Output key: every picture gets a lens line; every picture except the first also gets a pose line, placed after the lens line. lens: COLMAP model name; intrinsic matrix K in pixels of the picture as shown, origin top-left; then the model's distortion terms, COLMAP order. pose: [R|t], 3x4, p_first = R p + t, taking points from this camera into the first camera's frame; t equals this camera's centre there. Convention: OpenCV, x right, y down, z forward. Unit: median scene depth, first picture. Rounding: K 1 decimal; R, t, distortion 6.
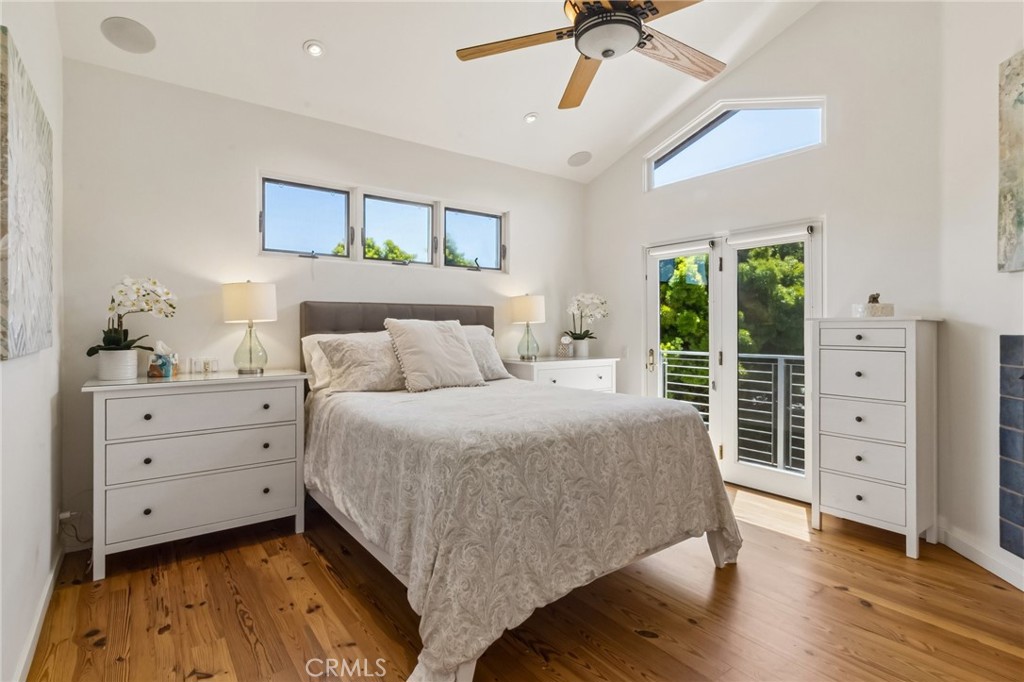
lens RADIAL K [[494.3, 0, 506.7], [0, 494.3, 326.8], [0, 0, 1]] dist [-0.000578, 0.000196]
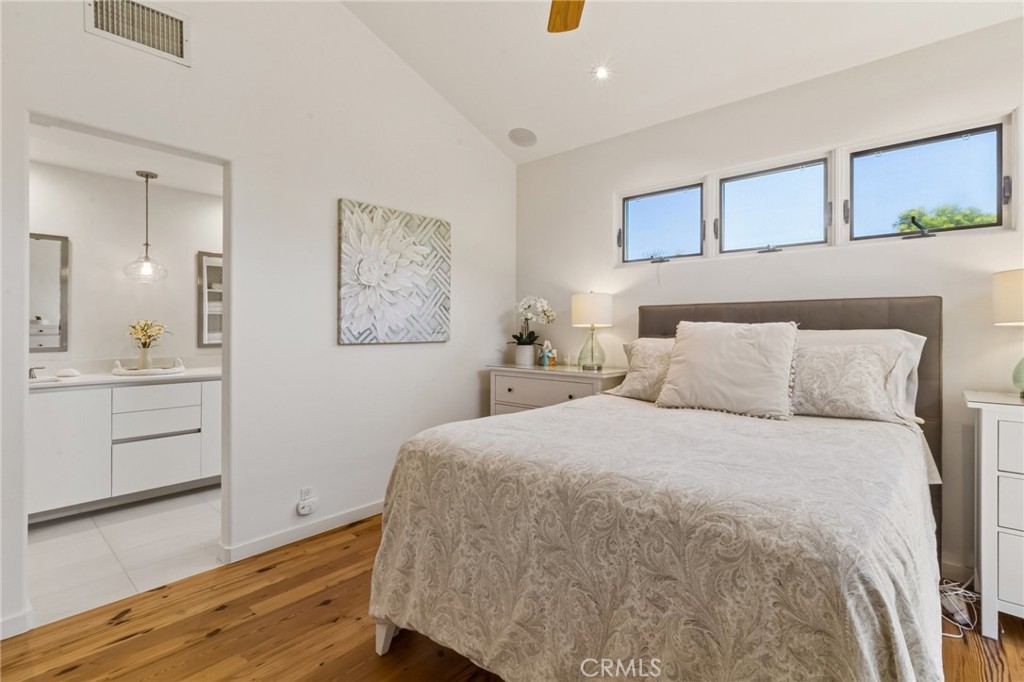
lens RADIAL K [[474.6, 0, 498.6], [0, 474.6, 330.7], [0, 0, 1]] dist [0.004864, 0.000598]
pose [[0.212590, 0.005145, -0.977128, 0.552267], [-0.004110, 0.999982, 0.004371, -0.003138], [0.977133, 0.003087, 0.212607, 0.538596]]
